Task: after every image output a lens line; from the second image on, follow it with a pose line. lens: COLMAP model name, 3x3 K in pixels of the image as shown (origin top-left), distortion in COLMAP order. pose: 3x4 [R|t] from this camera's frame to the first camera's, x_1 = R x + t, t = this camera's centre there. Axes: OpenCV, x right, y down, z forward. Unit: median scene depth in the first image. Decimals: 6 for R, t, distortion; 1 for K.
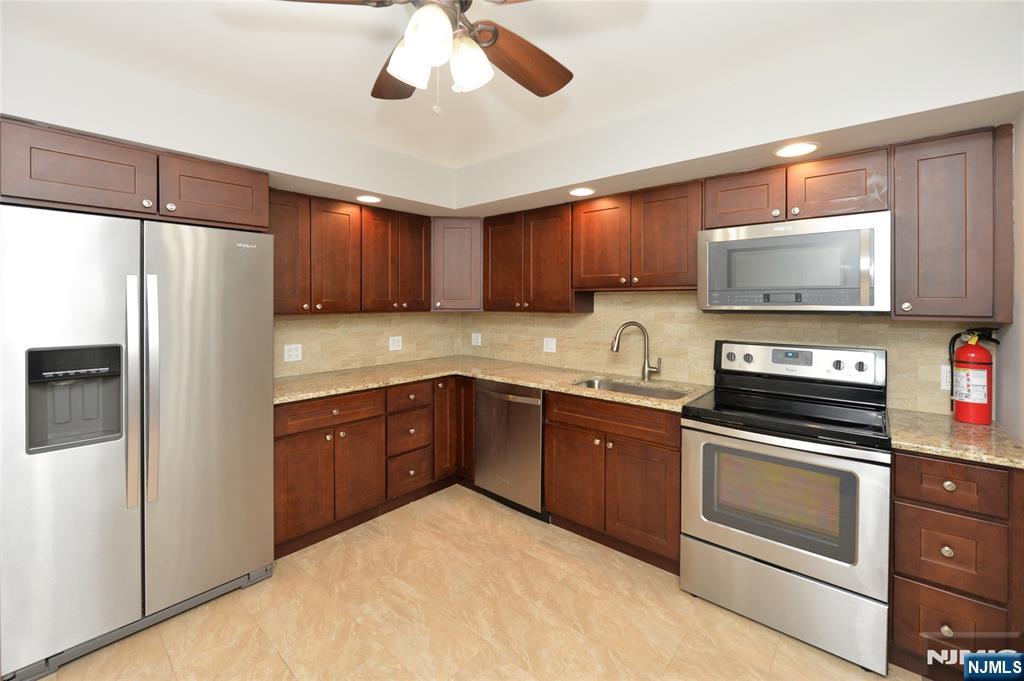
lens RADIAL K [[428.3, 0, 513.6], [0, 428.3, 300.2], [0, 0, 1]] dist [-0.001035, -0.000252]
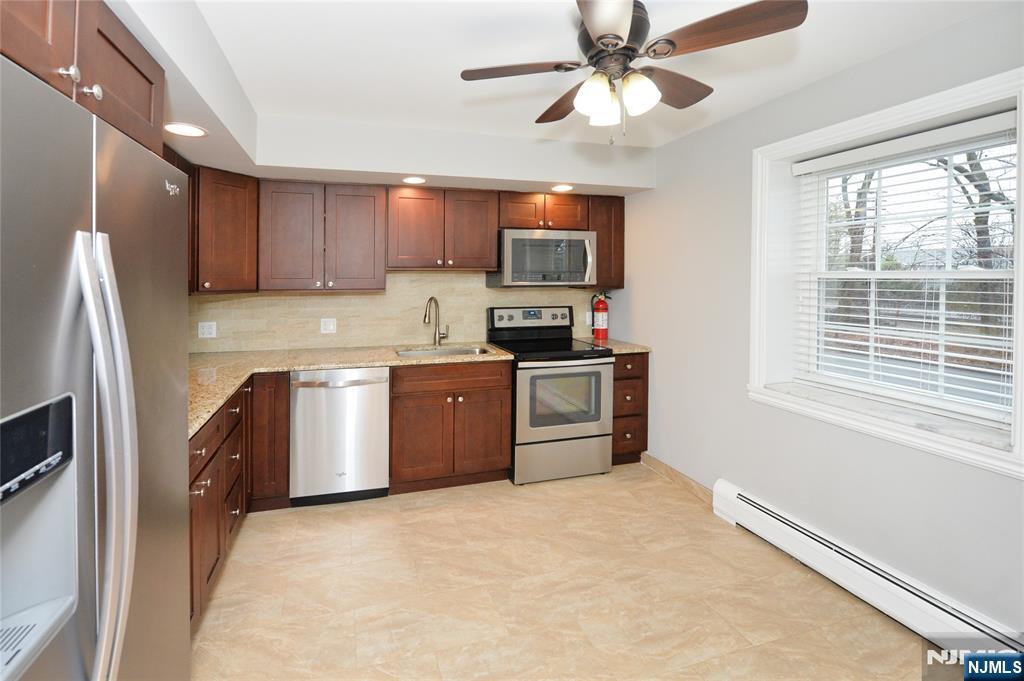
lens RADIAL K [[432.8, 0, 462.6], [0, 432.8, 279.2], [0, 0, 1]] dist [0.000160, 0.000032]
pose [[0.560591, -0.007654, 0.828058, -0.790213], [-0.000840, 0.999952, 0.009811, -0.011531], [-0.828093, -0.006195, 0.560557, 0.317725]]
